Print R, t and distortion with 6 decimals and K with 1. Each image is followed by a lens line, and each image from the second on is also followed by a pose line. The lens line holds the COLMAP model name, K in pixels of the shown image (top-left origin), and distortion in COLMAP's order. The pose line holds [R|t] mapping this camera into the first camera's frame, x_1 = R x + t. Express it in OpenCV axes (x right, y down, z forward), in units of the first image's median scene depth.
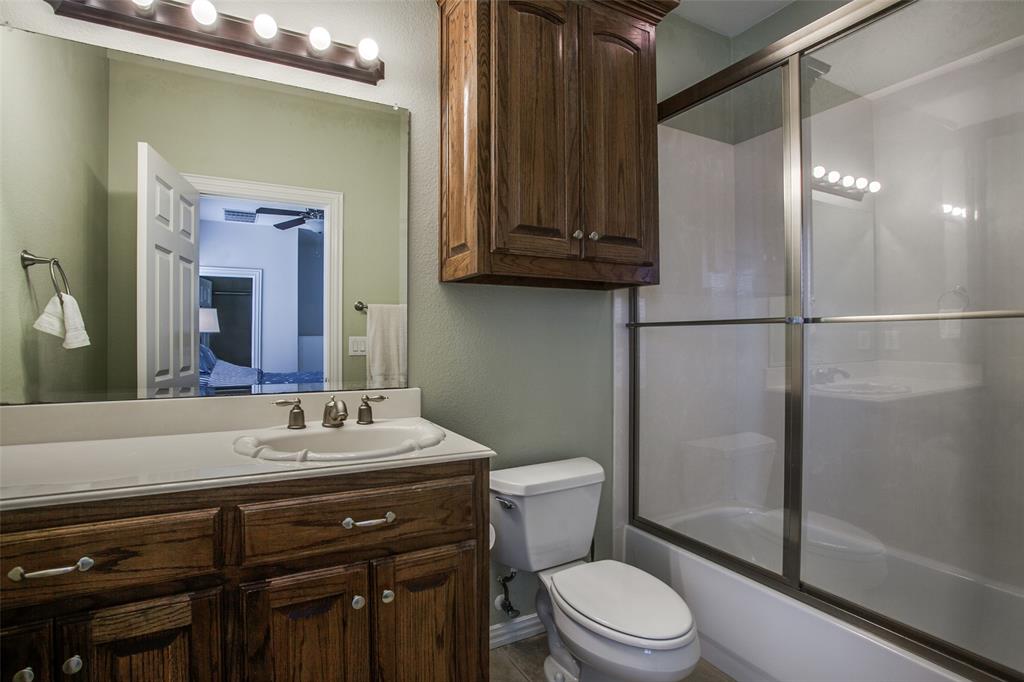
lens RADIAL K [[501.0, 0, 512.0], [0, 501.0, 341.0], [0, 0, 1]] dist [-0.072200, 0.033285]
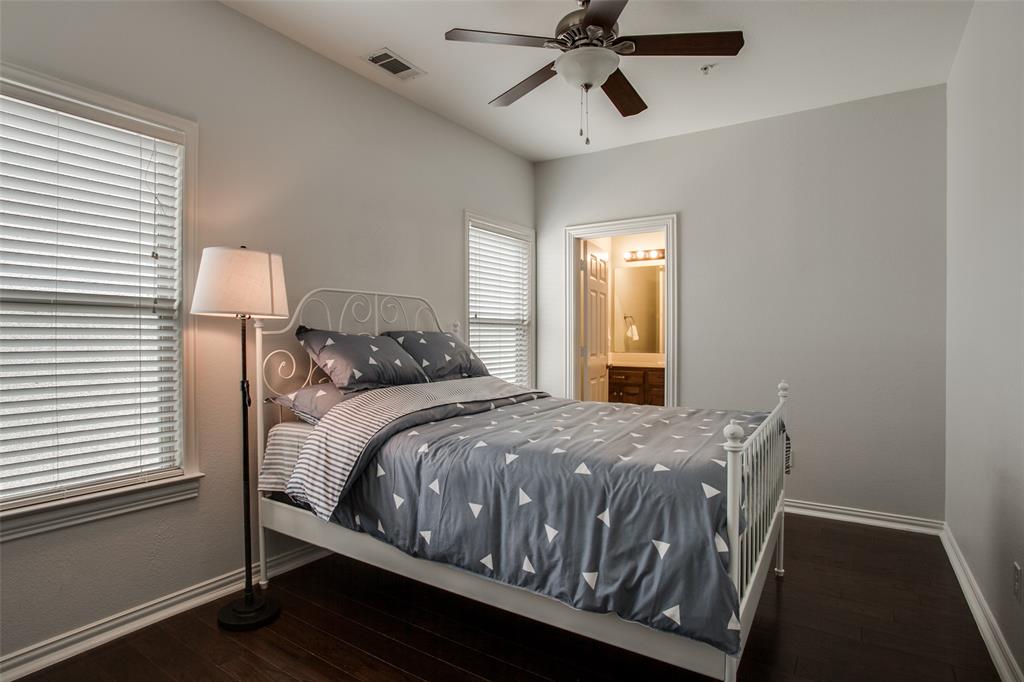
lens RADIAL K [[501.0, 0, 512.0], [0, 501.0, 341.0], [0, 0, 1]] dist [-0.072200, 0.033285]
pose [[0.457300, 0.005023, -0.889298, 2.814785], [-0.002138, 0.999987, 0.004549, 0.005922], [0.889310, -0.000179, 0.457305, -2.150281]]
